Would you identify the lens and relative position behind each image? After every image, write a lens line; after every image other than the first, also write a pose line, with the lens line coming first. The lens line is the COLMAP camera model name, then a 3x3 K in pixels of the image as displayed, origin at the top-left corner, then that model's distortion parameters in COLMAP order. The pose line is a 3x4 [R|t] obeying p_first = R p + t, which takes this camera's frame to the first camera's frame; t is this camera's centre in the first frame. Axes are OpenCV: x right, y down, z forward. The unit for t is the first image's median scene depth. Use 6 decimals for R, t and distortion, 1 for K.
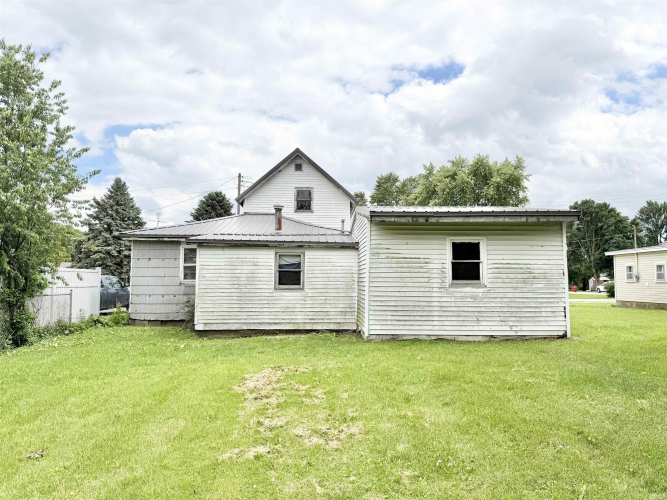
lens RADIAL K [[466.6, 0, 333.7], [0, 466.6, 250.5], [0, 0, 1]] dist [0.001633, -0.000035]
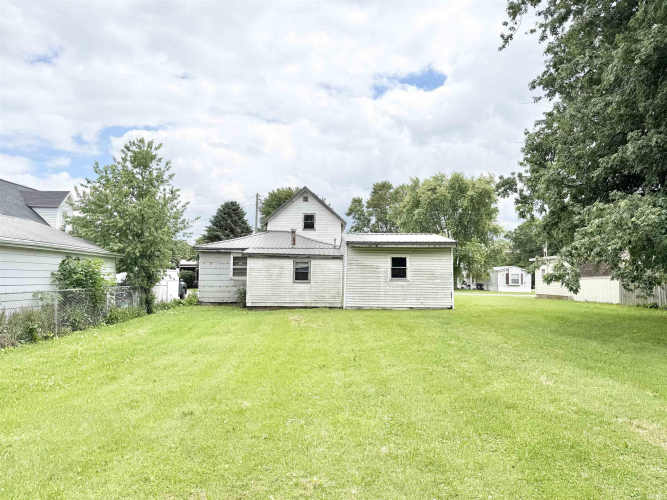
lens RADIAL K [[466.6, 0, 333.3], [0, 466.6, 250.2], [0, 0, 1]] dist [0.001633, -0.000035]
pose [[0.999981, 0.005831, -0.001917, 0.017910], [-0.005823, 0.999975, 0.003916, -0.034741], [0.001939, -0.003905, 0.999990, -0.576223]]
